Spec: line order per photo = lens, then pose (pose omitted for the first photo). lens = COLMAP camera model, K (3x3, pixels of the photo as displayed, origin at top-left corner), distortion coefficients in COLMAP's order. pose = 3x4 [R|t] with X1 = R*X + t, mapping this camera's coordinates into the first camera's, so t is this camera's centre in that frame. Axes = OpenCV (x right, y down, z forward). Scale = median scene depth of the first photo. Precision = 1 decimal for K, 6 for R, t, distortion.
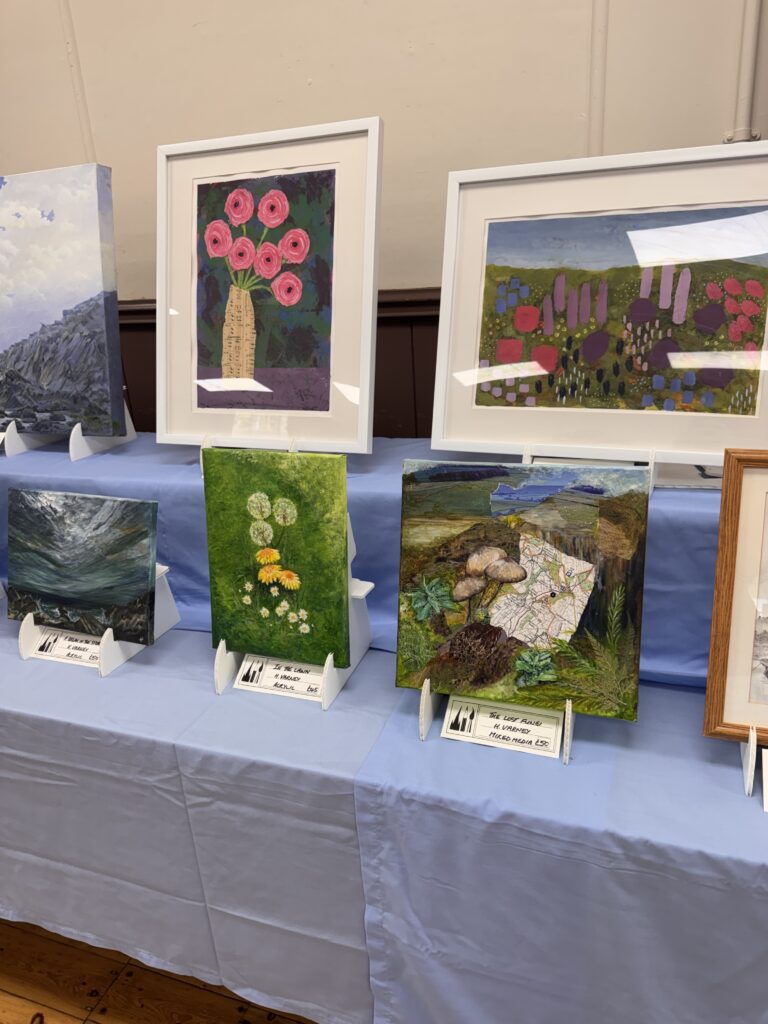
lens RADIAL K [[745.4, 0, 384.0], [0, 745.4, 512.0], [0, 0, 1]] dist [0.074987, -0.146270]
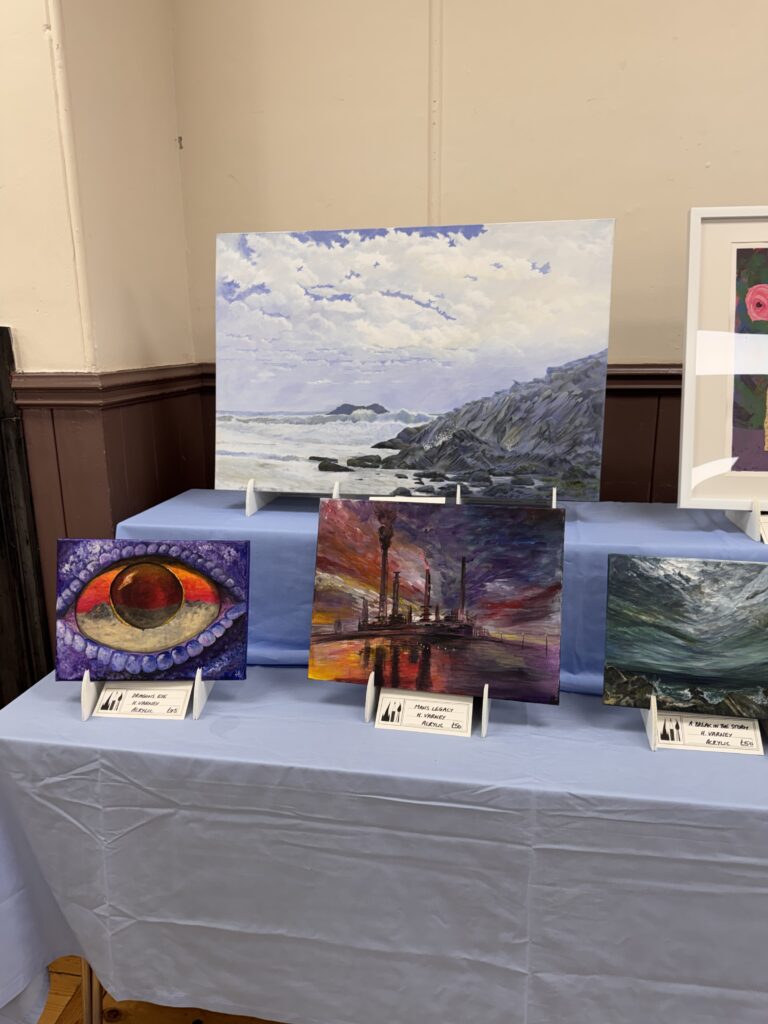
lens RADIAL K [[745.4, 0, 384.0], [0, 745.4, 512.0], [0, 0, 1]] dist [0.074987, -0.146270]
pose [[0.978727, 0.007145, 0.205044, -0.828988], [0.016097, 0.993638, -0.111462, 0.011184], [-0.204536, 0.112391, 0.972385, 0.157908]]
